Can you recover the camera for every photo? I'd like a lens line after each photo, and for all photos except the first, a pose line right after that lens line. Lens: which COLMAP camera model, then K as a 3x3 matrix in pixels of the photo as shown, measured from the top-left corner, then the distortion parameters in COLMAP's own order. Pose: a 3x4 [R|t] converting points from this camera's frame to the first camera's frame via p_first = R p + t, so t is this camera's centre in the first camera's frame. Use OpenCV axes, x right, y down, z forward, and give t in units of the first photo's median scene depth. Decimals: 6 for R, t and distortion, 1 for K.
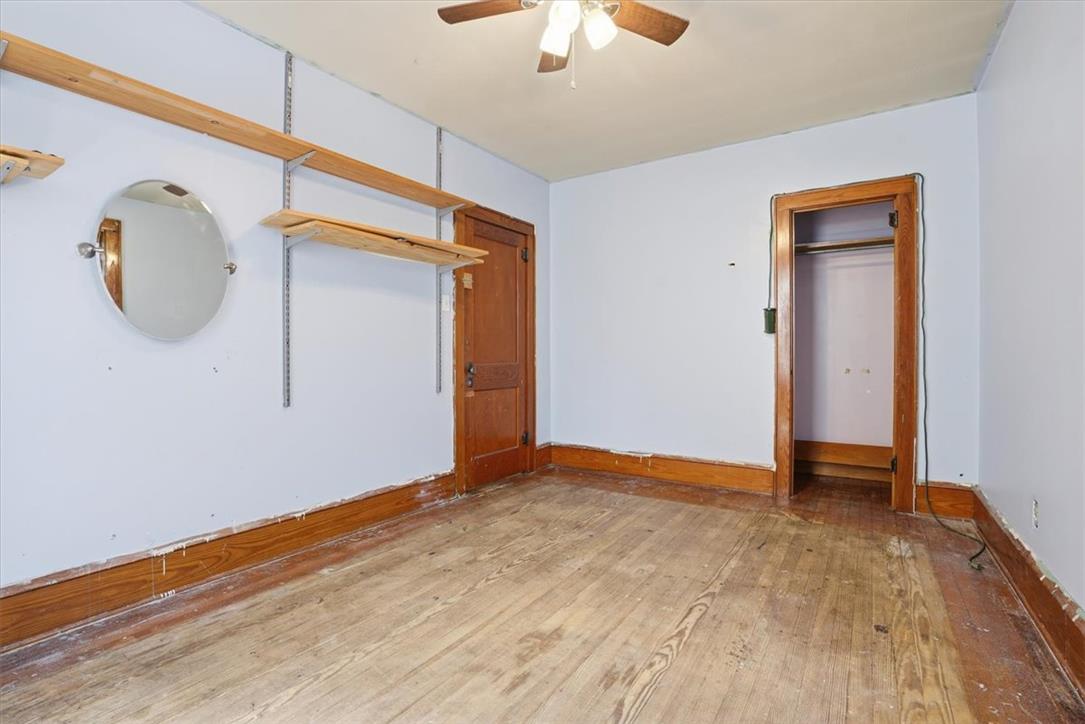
lens RADIAL K [[507.3, 0, 533.4], [0, 507.3, 357.1], [0, 0, 1]] dist [-0.071408, 0.026300]
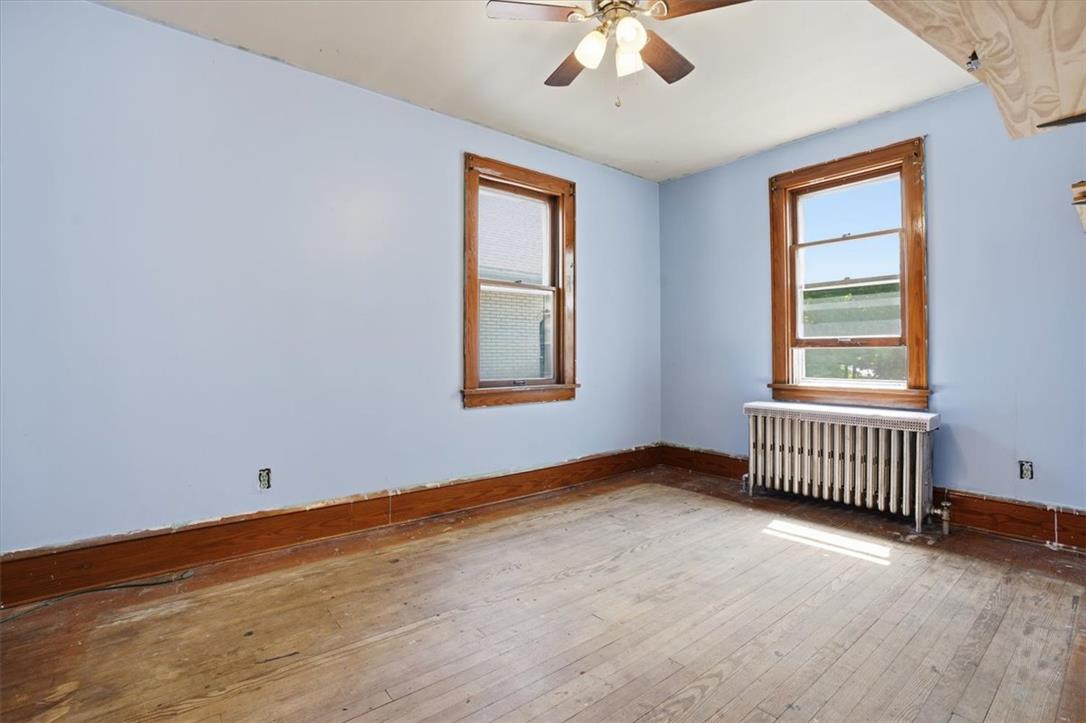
lens RADIAL K [[507.8, 0, 533.9], [0, 507.8, 356.6], [0, 0, 1]] dist [-0.071408, 0.026300]
pose [[-0.955860, 0.005046, 0.293781, -0.054071], [0.008769, 0.999897, 0.011356, -0.016324], [-0.293693, 0.013431, -0.955805, 1.994769]]
